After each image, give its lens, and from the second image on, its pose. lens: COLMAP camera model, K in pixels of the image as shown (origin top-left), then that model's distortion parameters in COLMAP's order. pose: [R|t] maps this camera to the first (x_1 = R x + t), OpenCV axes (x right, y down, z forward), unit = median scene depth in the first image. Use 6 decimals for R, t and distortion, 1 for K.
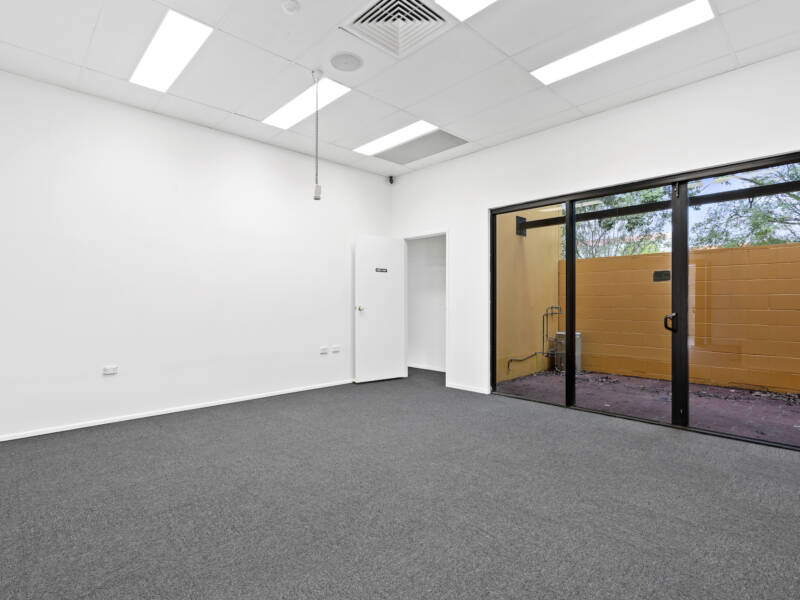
lens RADIAL K [[417.0, 0, 394.3], [0, 417.0, 300.4], [0, 0, 1]] dist [-0.001357, 0.000010]
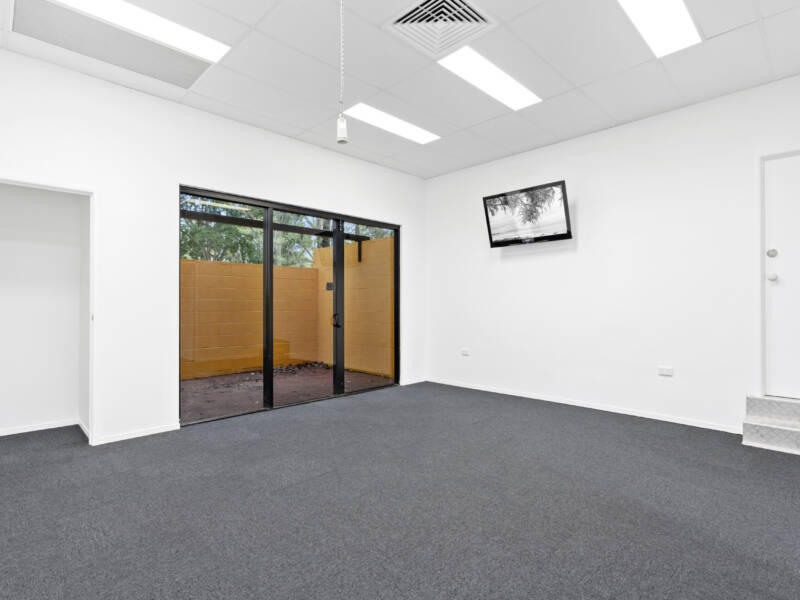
lens RADIAL K [[417.0, 0, 392.9], [0, 417.0, 300.7], [0, 0, 1]] dist [-0.001357, 0.000010]
pose [[-0.011954, 0.007050, 0.999904, -0.617870], [-0.002941, 0.999971, -0.007085, -0.003883], [-0.999924, -0.003025, -0.011933, 0.716809]]
